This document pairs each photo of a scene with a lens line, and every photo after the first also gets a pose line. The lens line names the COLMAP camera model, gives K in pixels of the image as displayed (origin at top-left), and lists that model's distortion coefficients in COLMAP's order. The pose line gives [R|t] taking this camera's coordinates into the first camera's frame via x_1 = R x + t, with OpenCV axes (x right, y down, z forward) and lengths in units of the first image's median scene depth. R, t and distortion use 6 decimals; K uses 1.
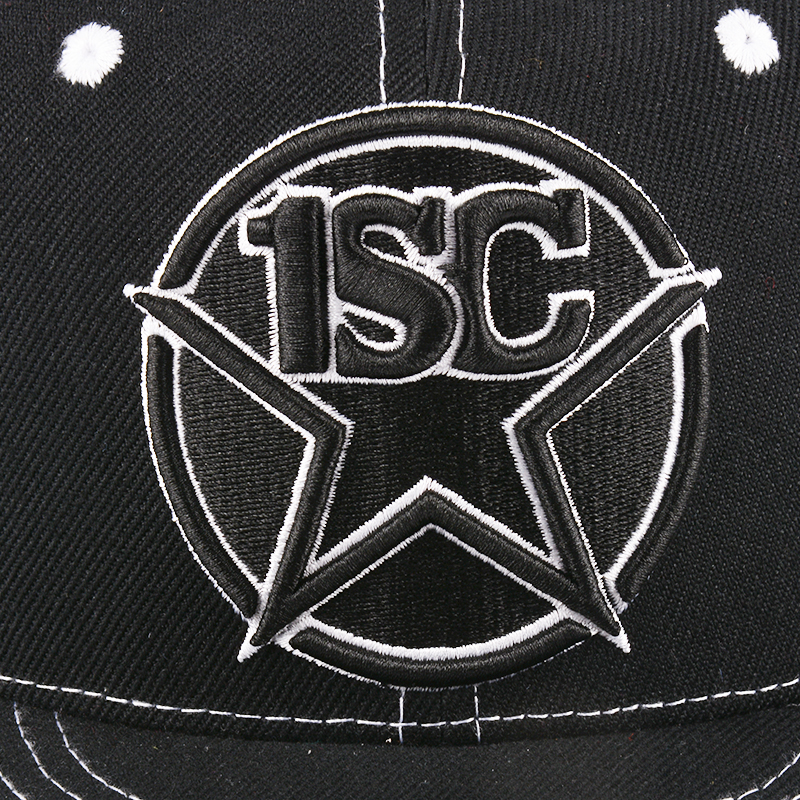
lens RADIAL K [[3888.5, 0, 399.3], [0, 3888.5, 400.1], [0, 0, 1]] dist [0.323446, 0.000000]
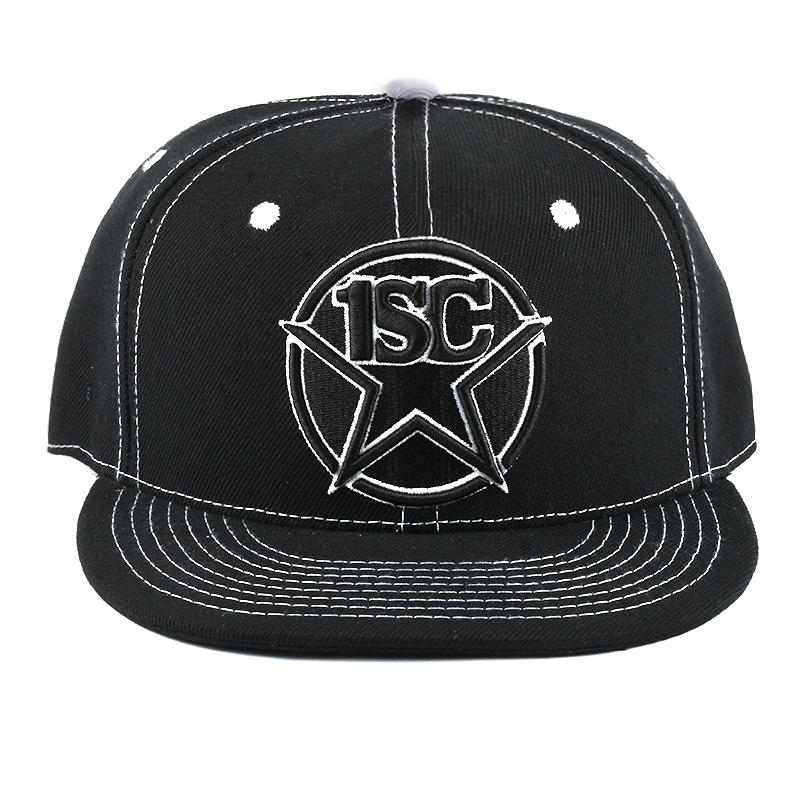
lens RADIAL K [[2875.2, 0, 398.9], [0, 2875.2, 399.9], [0, 0, 1]] dist [-0.146810, 0.000000]
pose [[0.999889, 0.014867, 0.001191, -0.004556], [-0.014805, 0.999043, -0.041167, 0.080942], [-0.001802, 0.041145, 0.999152, -0.614110]]
